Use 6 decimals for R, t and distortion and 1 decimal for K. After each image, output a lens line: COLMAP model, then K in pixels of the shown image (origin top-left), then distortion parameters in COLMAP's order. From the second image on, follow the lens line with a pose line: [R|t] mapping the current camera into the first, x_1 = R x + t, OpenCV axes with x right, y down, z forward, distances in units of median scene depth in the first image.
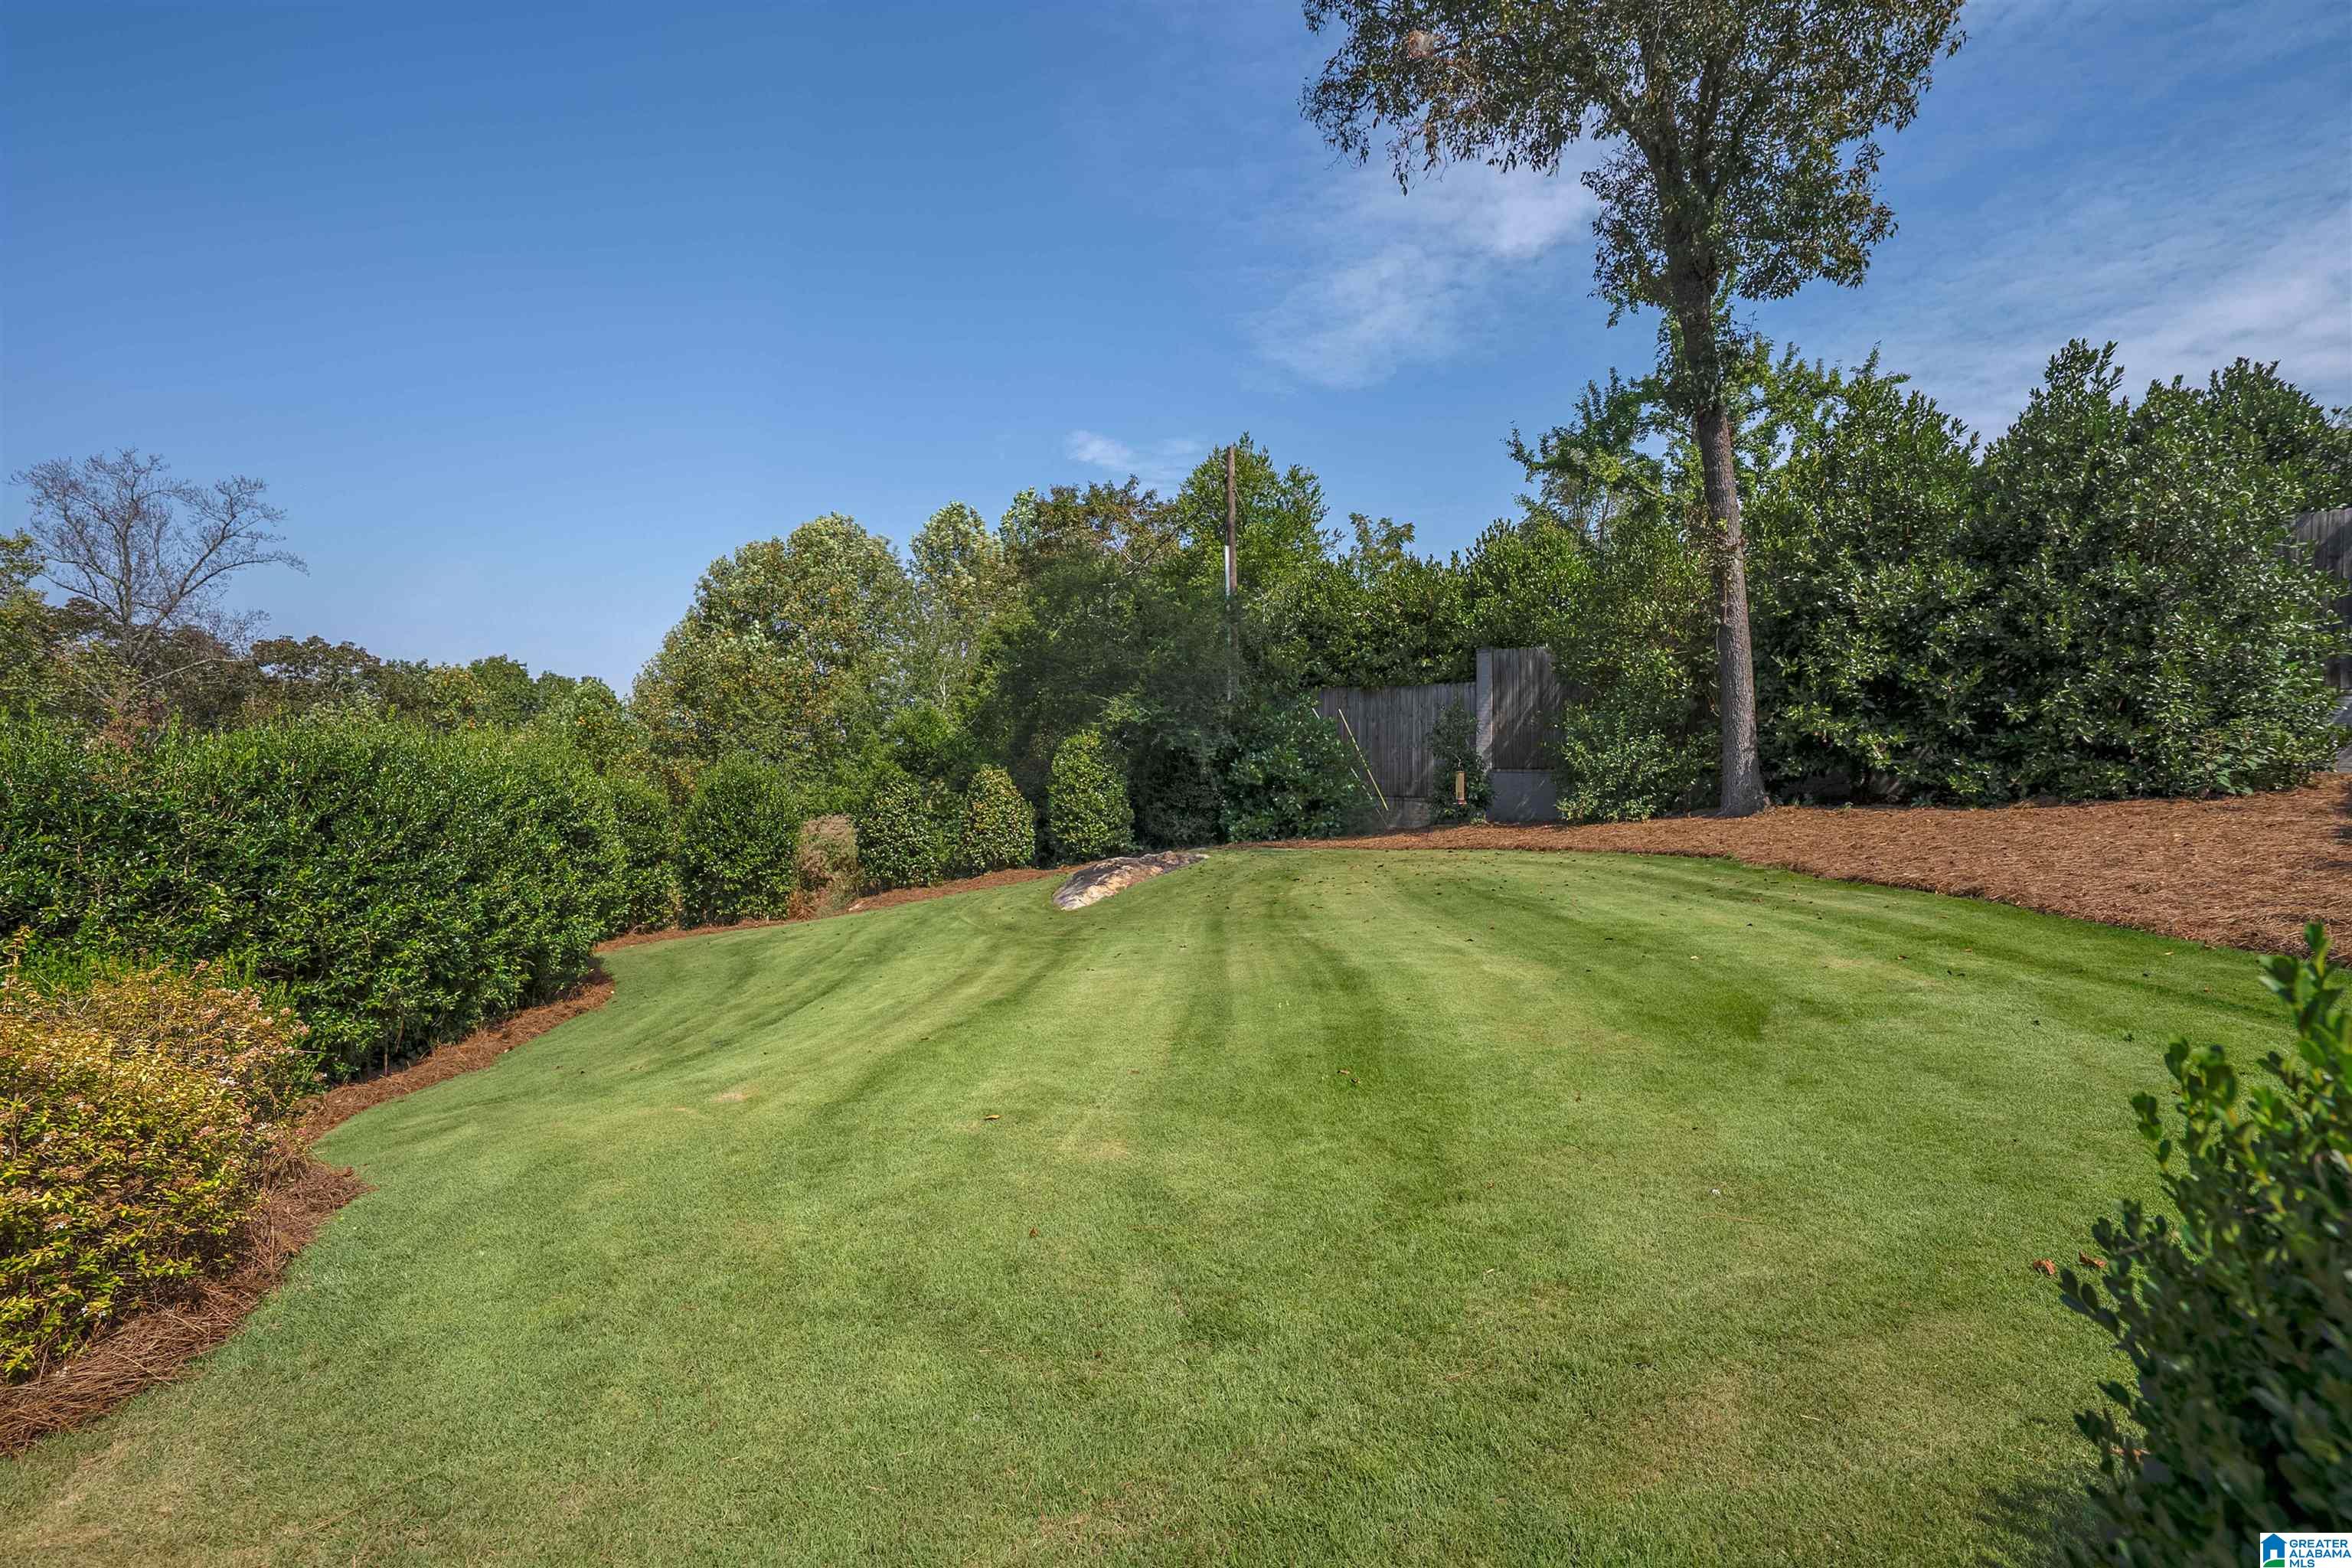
lens RADIAL K [[1076.8, 0, 1176.0], [0, 1076.8, 784.0], [0, 0, 1]] dist [0.000673, 0.001552]
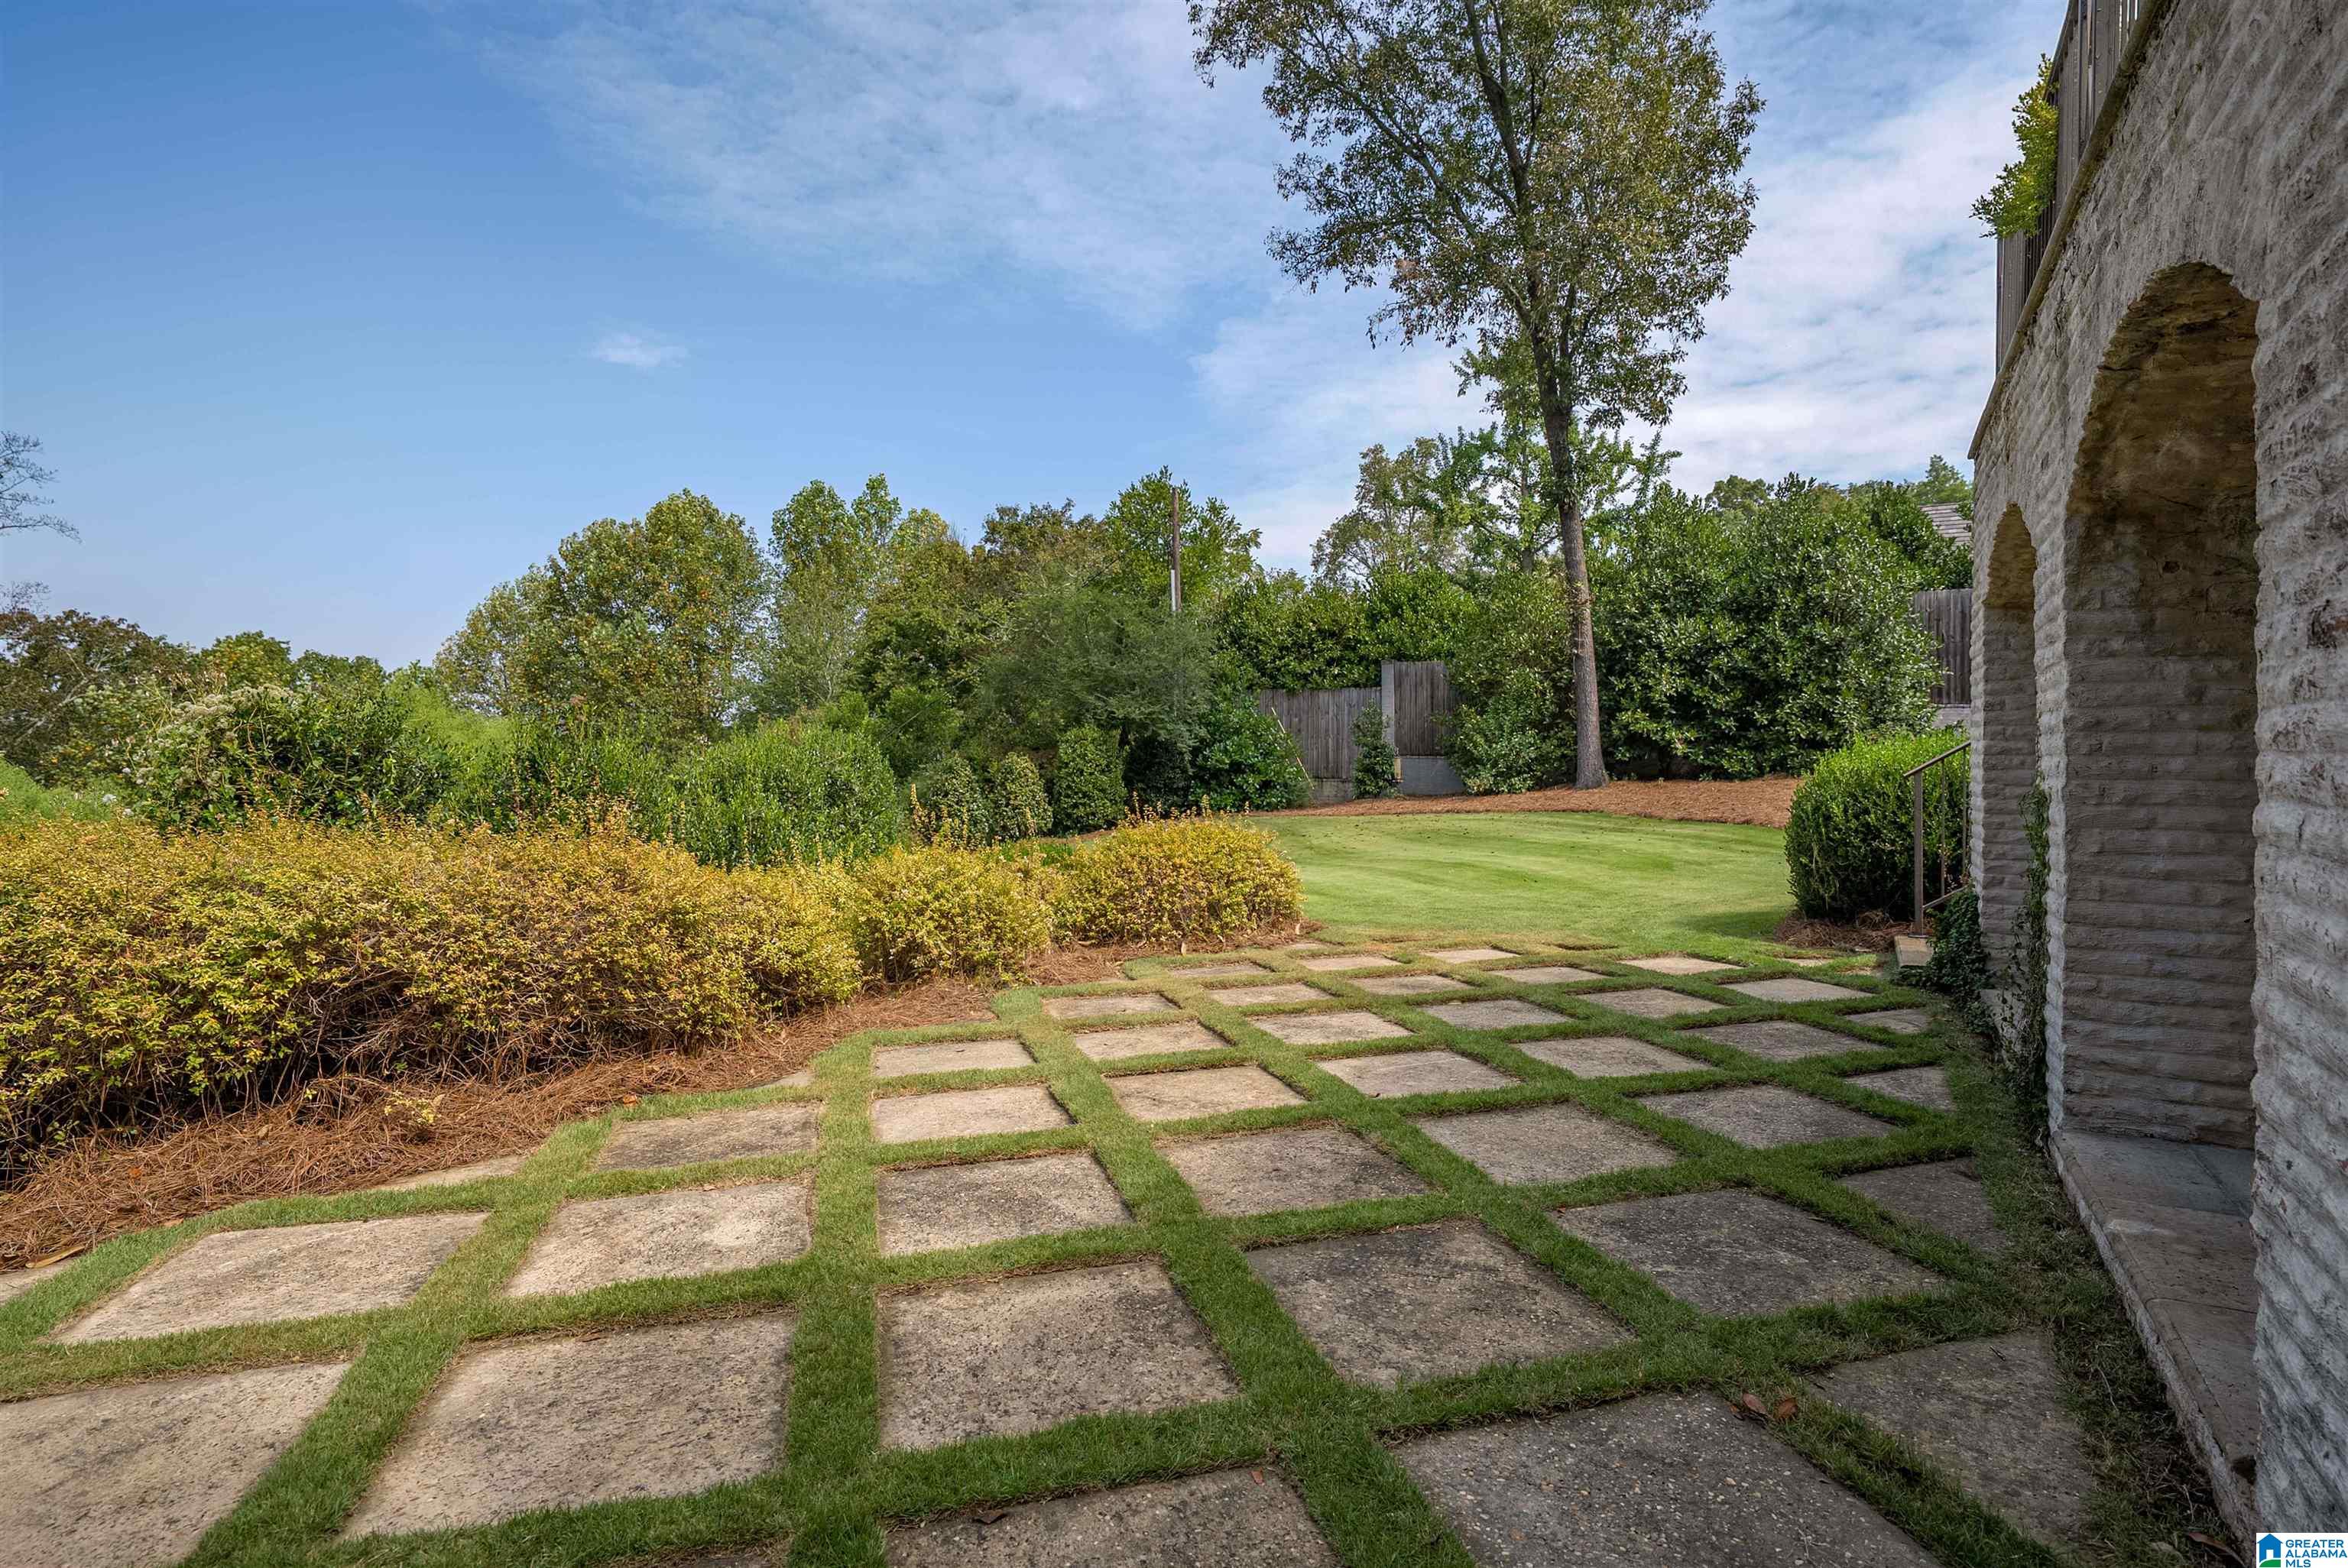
lens RADIAL K [[1145.8, 0, 1166.4], [0, 1145.8, 753.4], [0, 0, 1]] dist [0.003618, 0.000769]
pose [[0.981883, 0.000056, 0.189489, -0.306688], [0.003342, 0.999839, -0.017611, 0.008028], [-0.189460, 0.017925, 0.981725, -0.373879]]
